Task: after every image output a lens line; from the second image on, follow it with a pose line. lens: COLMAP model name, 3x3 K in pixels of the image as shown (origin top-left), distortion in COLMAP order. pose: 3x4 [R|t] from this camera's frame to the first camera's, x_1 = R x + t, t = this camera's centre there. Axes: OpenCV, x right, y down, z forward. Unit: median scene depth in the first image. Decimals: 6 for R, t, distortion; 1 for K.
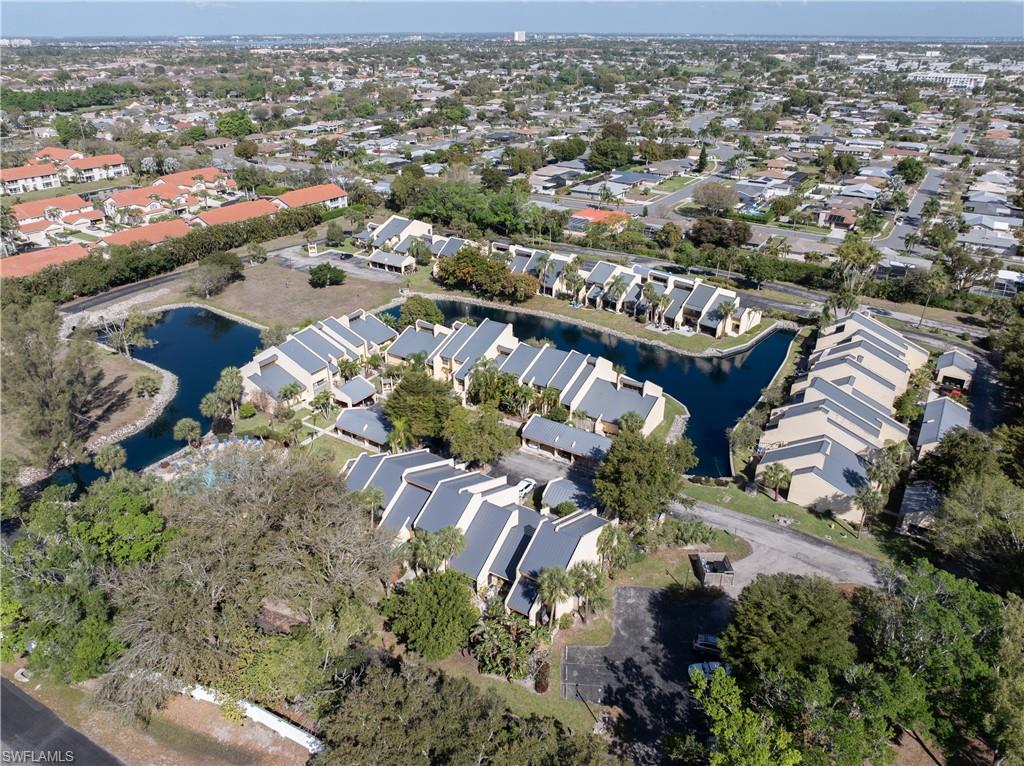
lens RADIAL K [[720.8, 0, 511.4], [0, 720.8, 372.5], [0, 0, 1]] dist [-0.039453, 0.002413]
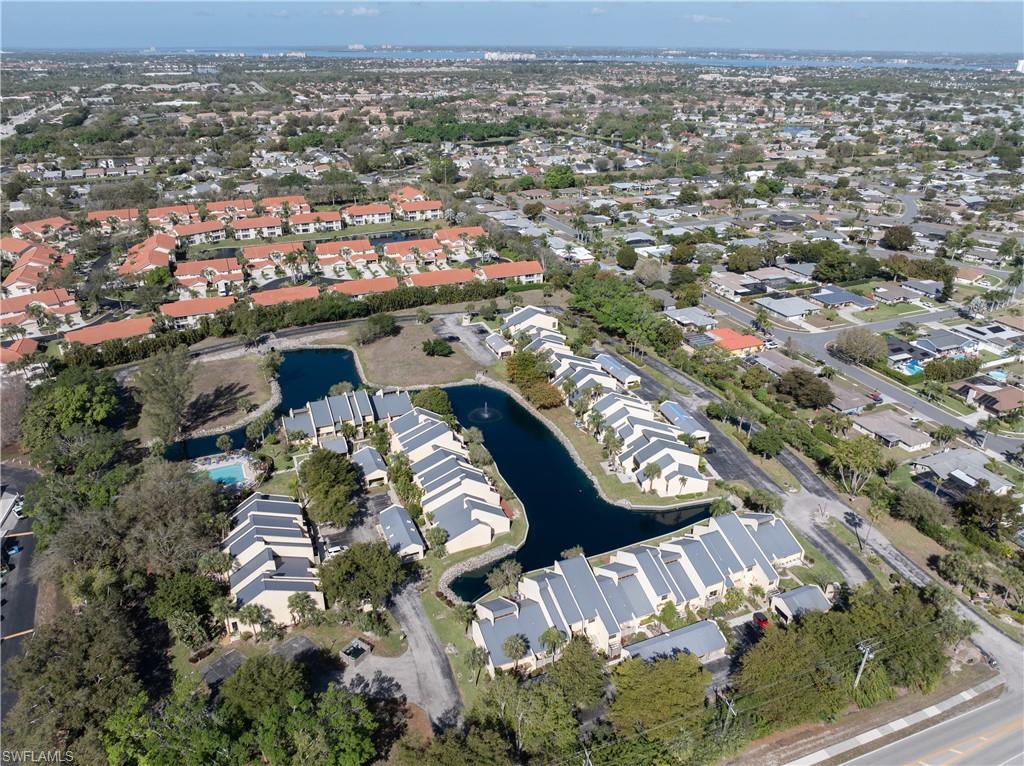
lens RADIAL K [[720.8, 0, 511.4], [0, 720.8, 372.5], [0, 0, 1]] dist [-0.039453, 0.002413]
pose [[0.824074, 0.239109, -0.513546, 0.387662], [-0.247698, 0.967390, 0.052945, -0.141744], [0.509458, 0.083573, 0.856427, -0.031650]]
